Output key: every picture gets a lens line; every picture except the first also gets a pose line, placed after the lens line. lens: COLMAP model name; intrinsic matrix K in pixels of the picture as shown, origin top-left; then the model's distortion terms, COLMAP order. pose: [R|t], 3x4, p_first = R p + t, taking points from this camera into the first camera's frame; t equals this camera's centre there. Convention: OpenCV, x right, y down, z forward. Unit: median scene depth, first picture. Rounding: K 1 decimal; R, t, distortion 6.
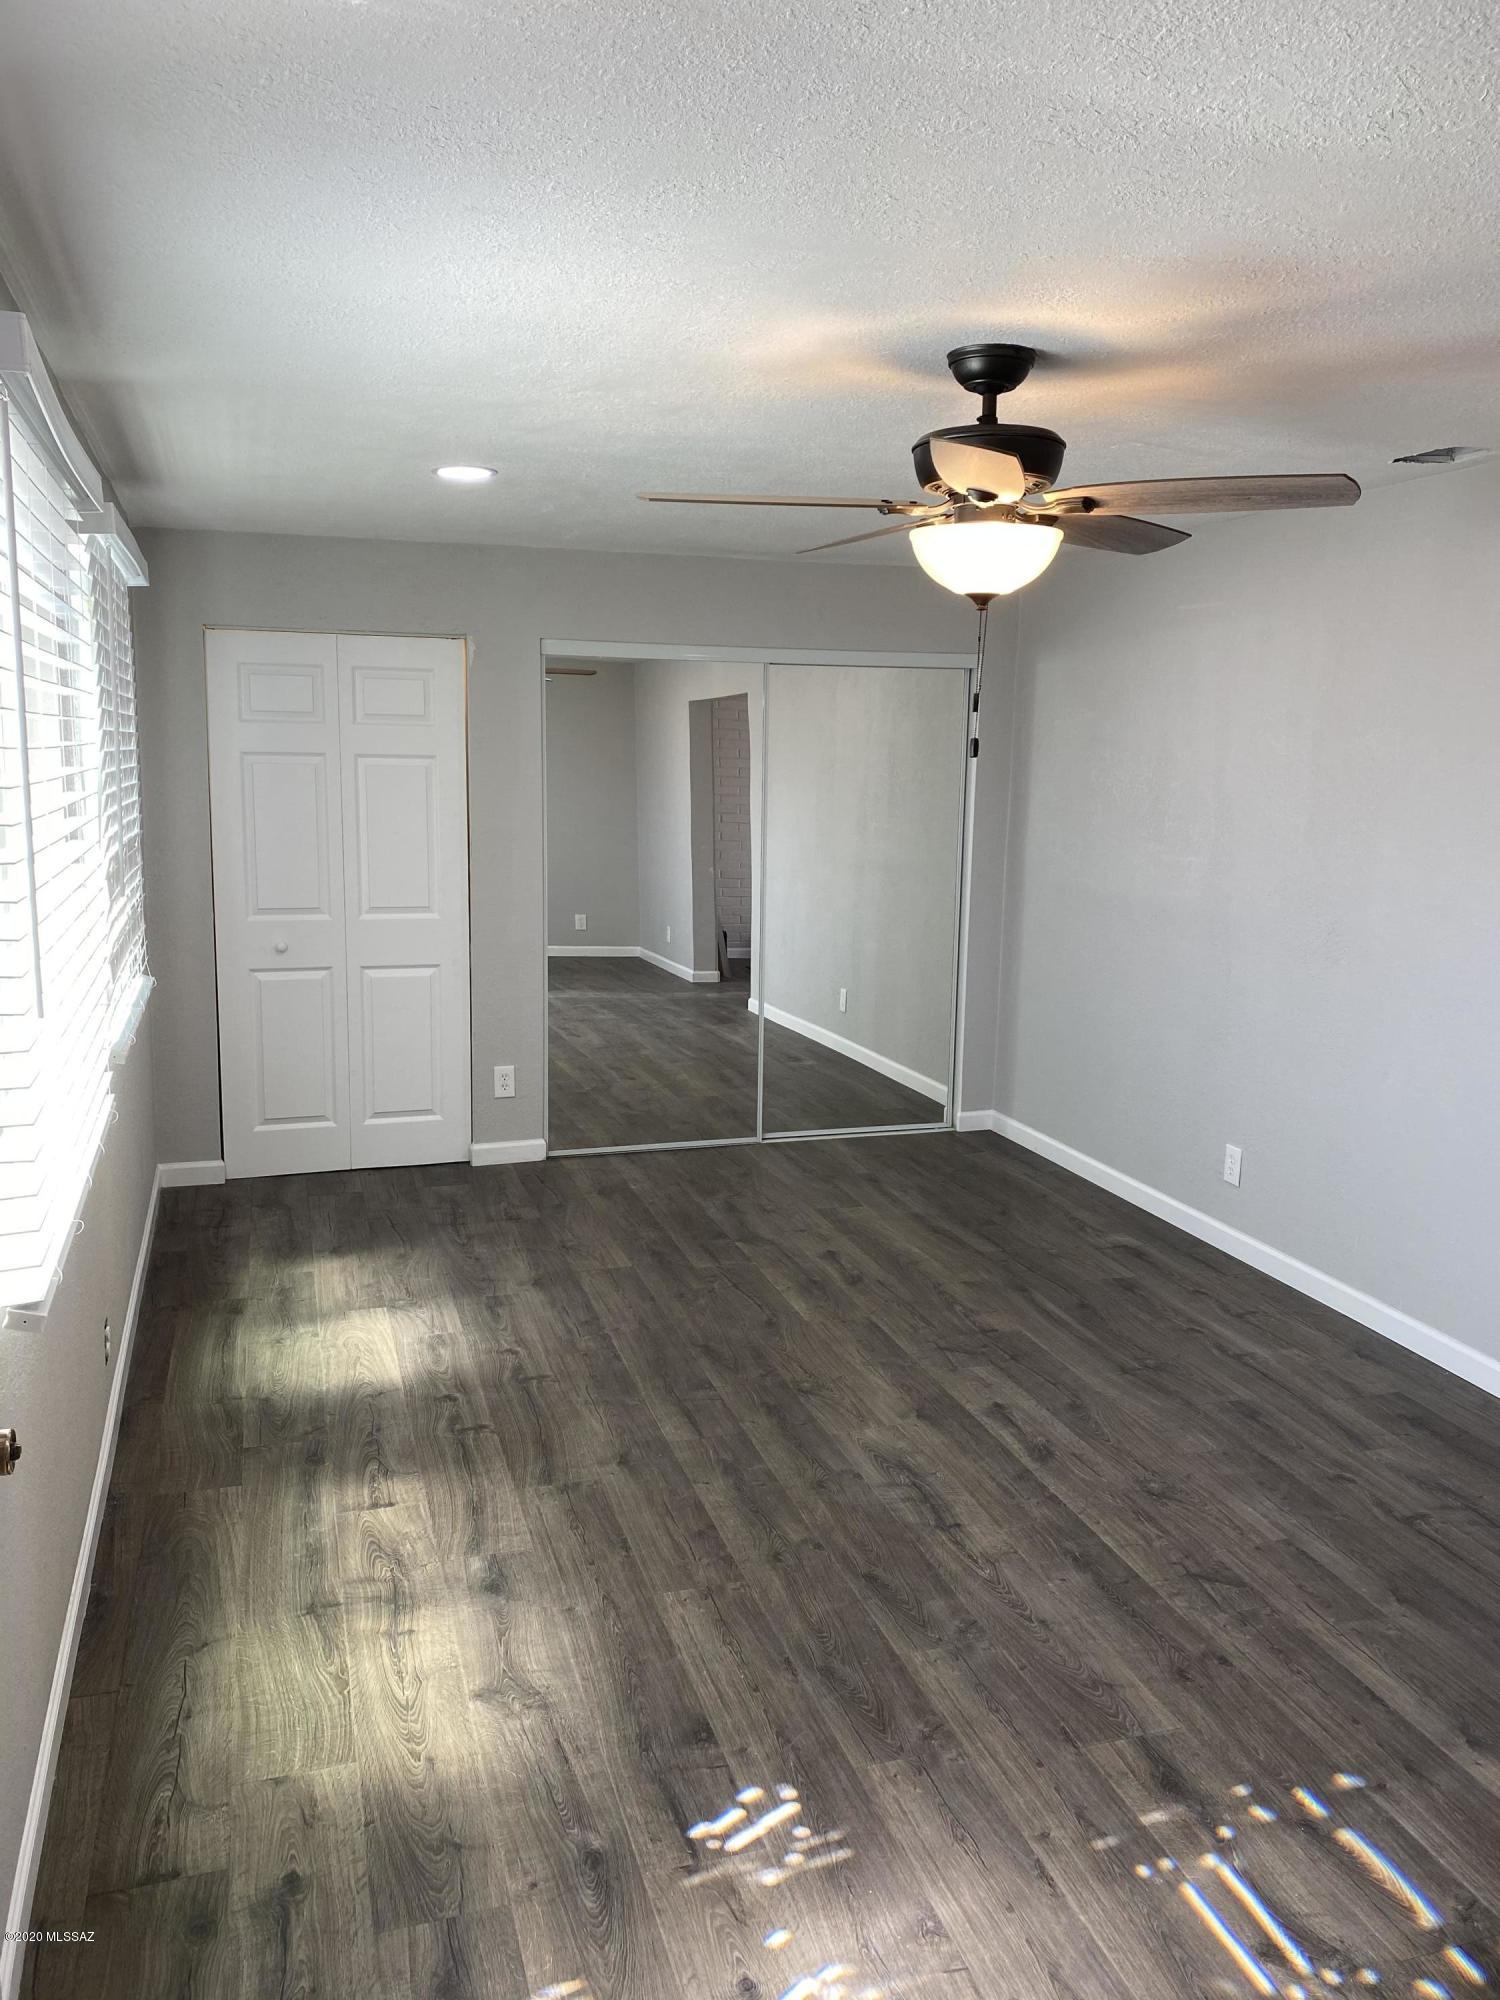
lens RADIAL K [[1523.8, 0, 750.9], [0, 1523.8, 1001.2], [0, 0, 1]] dist [0.046300, -0.036809]
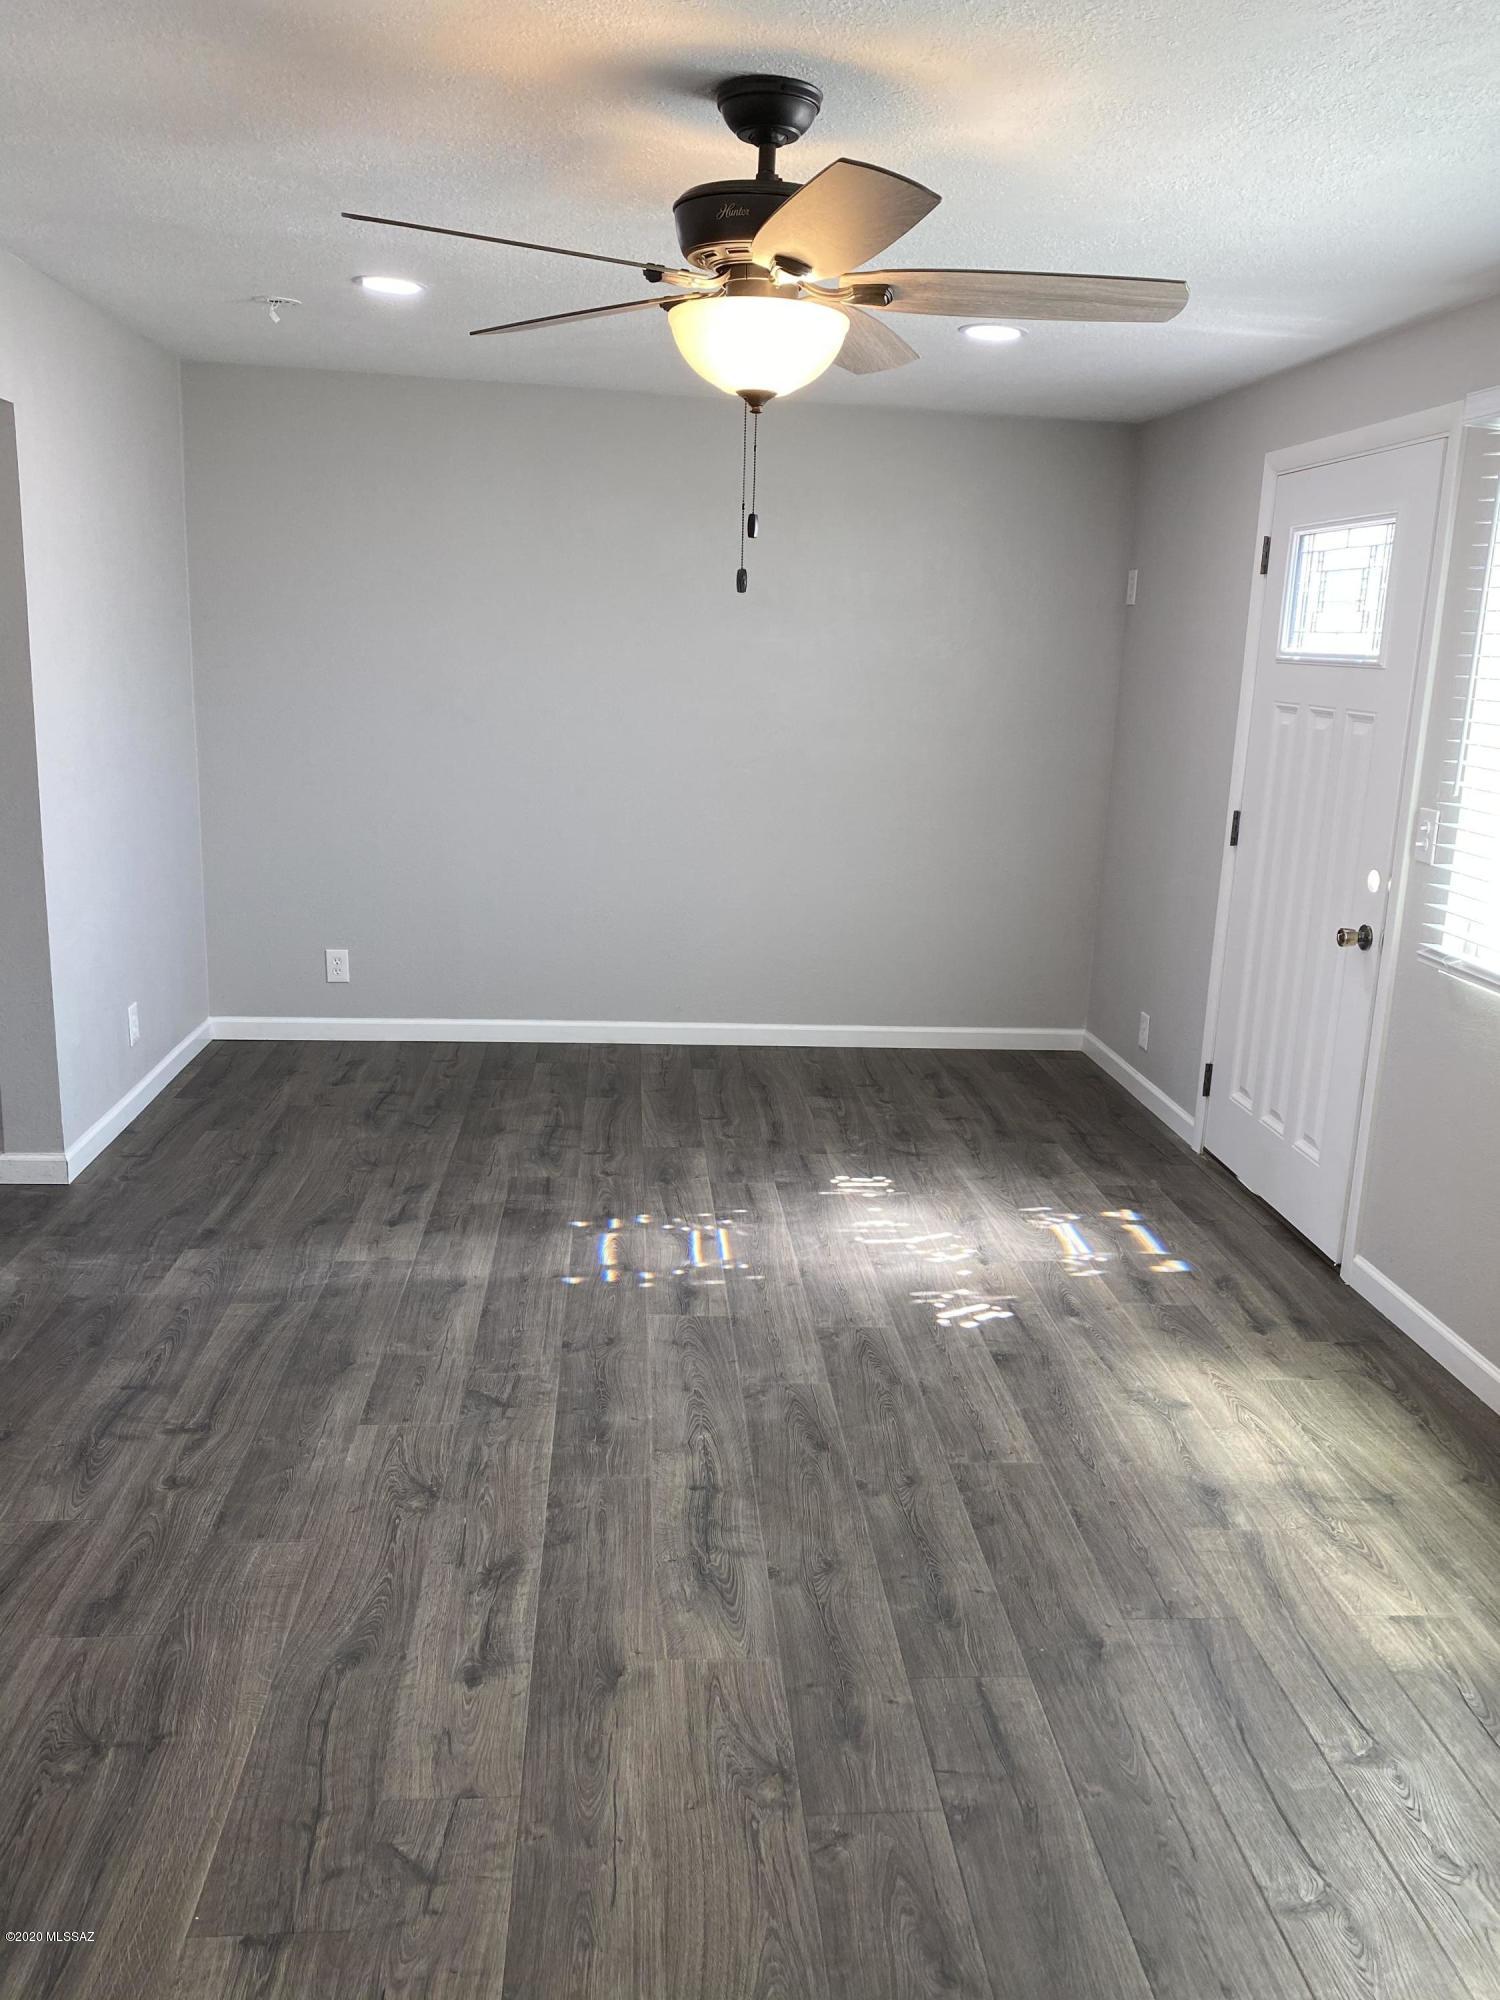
lens RADIAL K [[1523.8, 0, 751.4], [0, 1523.8, 998.4], [0, 0, 1]] dist [0.046300, -0.036809]
pose [[-0.973407, -0.107304, 0.202399, -0.047852], [-0.020177, 0.920239, 0.390837, -0.280061], [-0.228194, 0.376359, -0.897932, 1.820958]]
